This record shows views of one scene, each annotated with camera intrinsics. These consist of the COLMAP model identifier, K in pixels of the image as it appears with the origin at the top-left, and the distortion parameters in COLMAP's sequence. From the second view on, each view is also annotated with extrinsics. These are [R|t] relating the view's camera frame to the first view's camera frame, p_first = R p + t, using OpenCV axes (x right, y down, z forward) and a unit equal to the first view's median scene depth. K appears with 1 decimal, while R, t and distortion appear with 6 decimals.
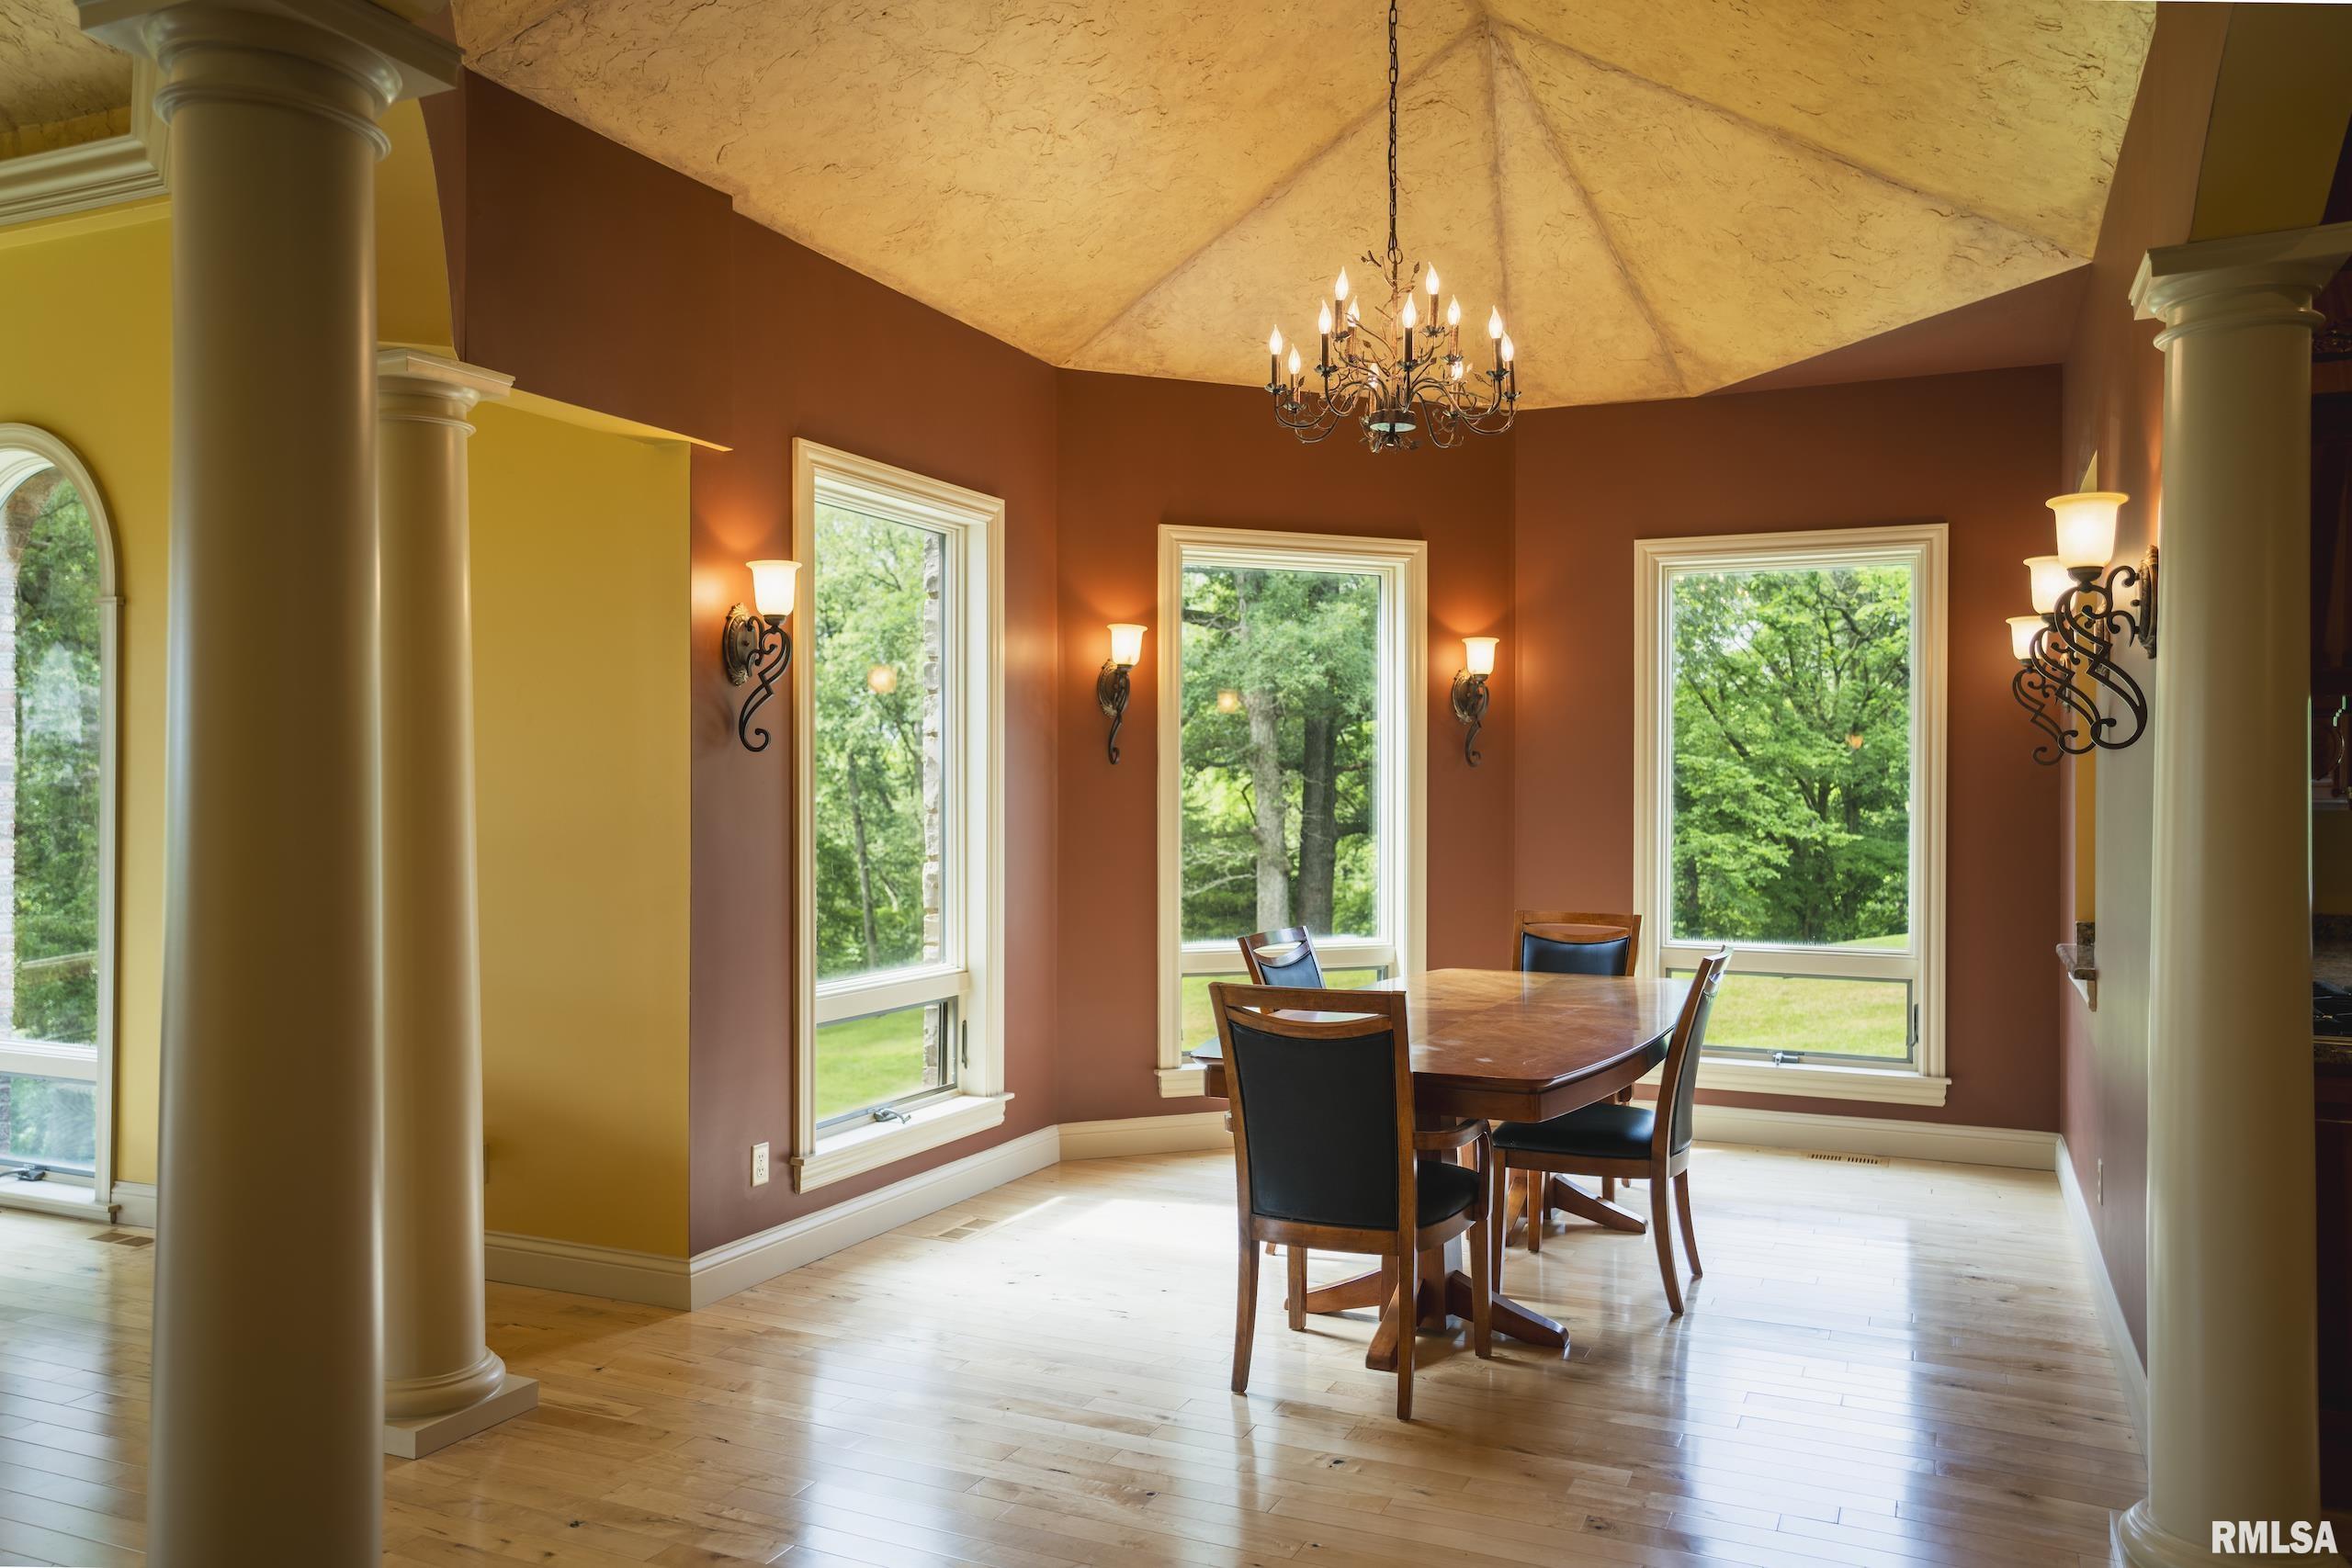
lens RADIAL K [[1686.5, 0, 1176.0], [0, 1686.5, 784.0], [0, 0, 1]] dist [0.000177, 0.001797]
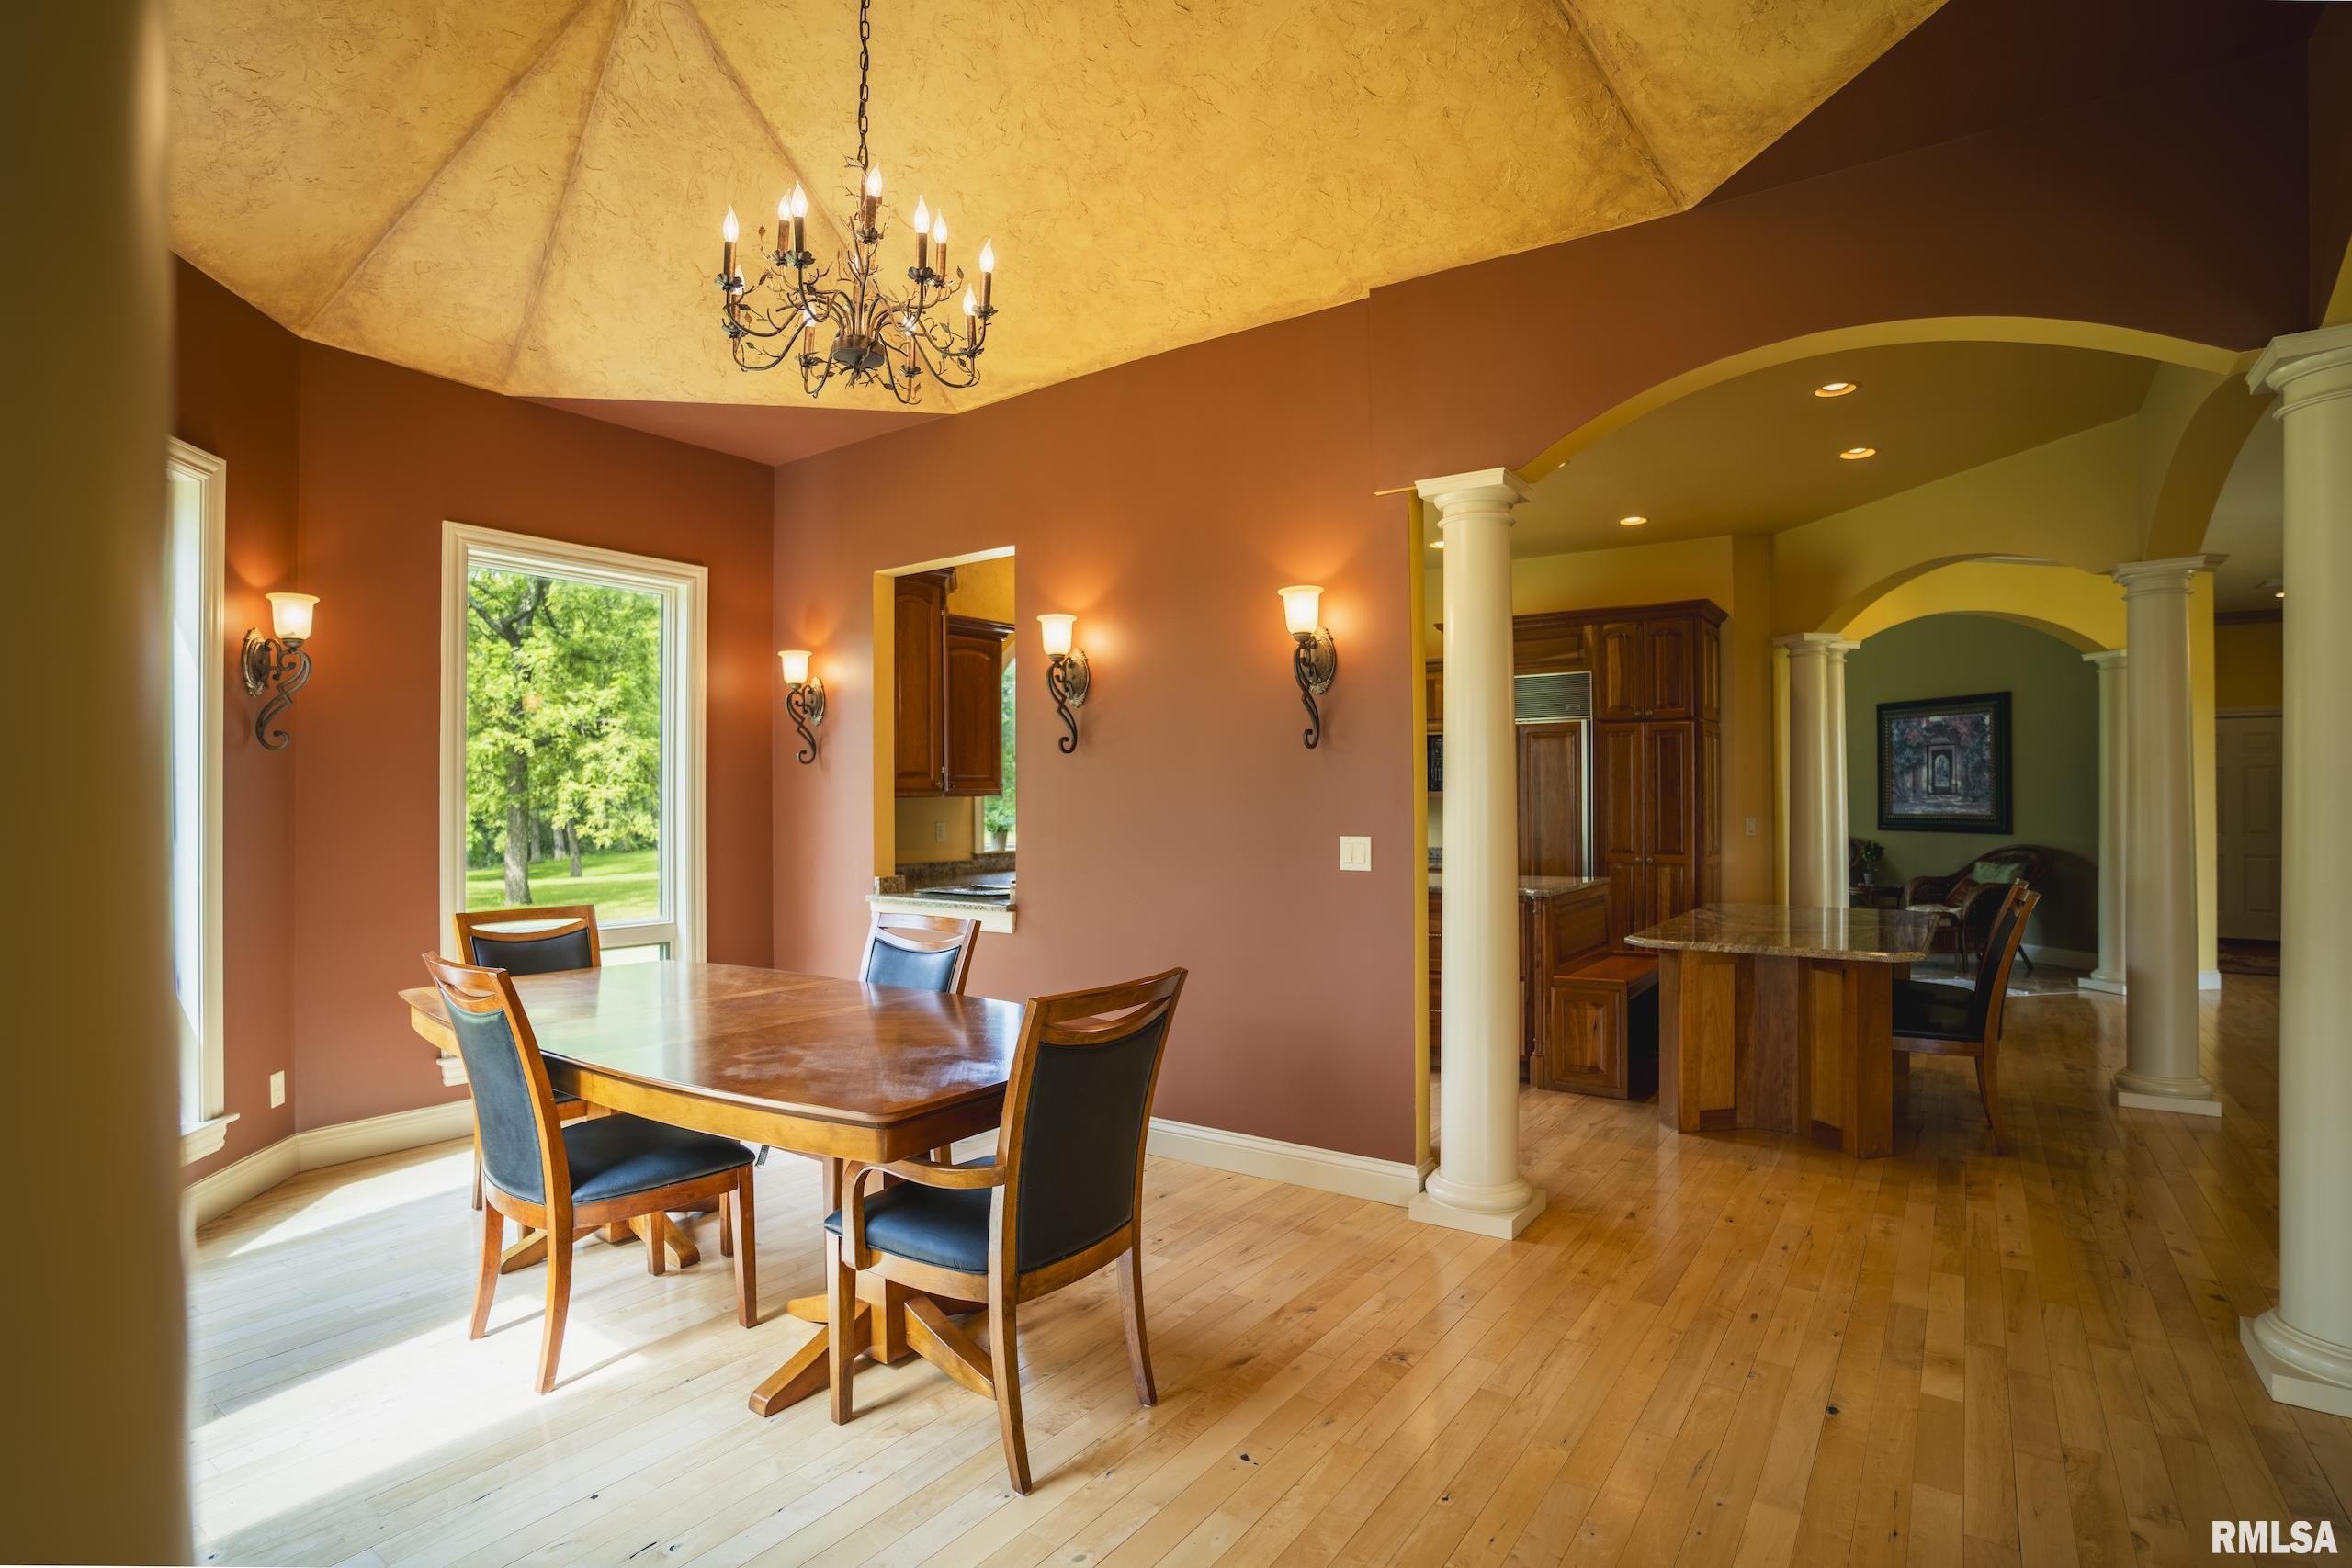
lens RADIAL K [[1170.0, 0, 1176.0], [0, 1170.0, 784.0], [0, 0, 1]] dist [-0.062682, 0.024707]
pose [[0.181004, 0.002278, 0.983480, -0.298476], [-0.015939, 0.999873, 0.000617, -0.000206], [-0.983353, -0.015787, 0.181017, 0.467623]]
